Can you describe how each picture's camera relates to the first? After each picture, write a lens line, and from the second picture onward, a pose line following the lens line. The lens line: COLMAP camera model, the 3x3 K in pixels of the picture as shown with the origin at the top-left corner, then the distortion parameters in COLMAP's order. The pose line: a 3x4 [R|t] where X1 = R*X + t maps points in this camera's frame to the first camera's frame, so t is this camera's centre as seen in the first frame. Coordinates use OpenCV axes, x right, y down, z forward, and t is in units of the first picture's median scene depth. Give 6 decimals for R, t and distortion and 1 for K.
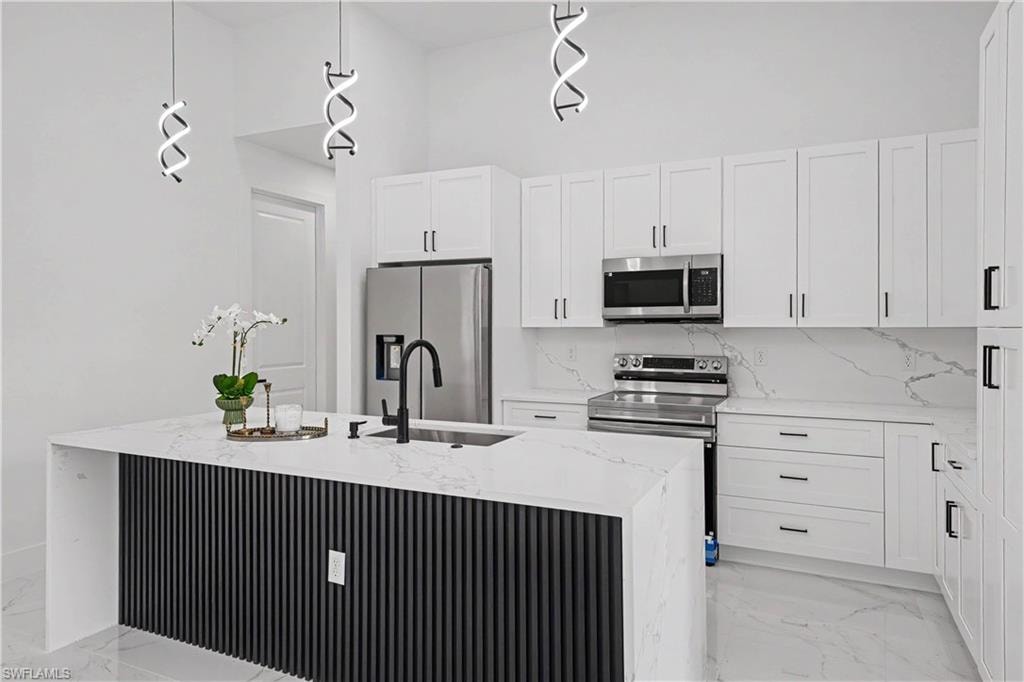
lens RADIAL K [[639.6, 0, 515.9], [0, 639.6, 328.7], [0, 0, 1]] dist [0.005593, 0.000674]
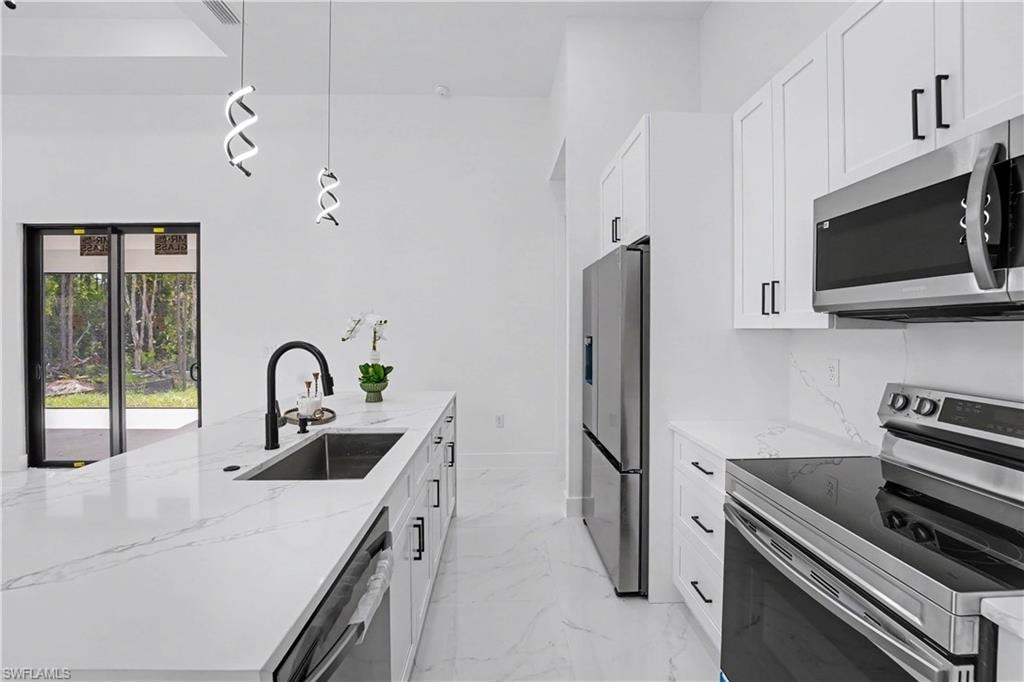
lens RADIAL K [[435.6, 0, 512.8], [0, 435.6, 331.7], [0, 0, 1]] dist [-0.021590, -0.000034]
pose [[0.460548, 0.009067, -0.887588, 0.351868], [-0.002708, 0.999958, 0.008810, -0.002191], [0.887630, -0.001654, 0.460553, 0.648947]]
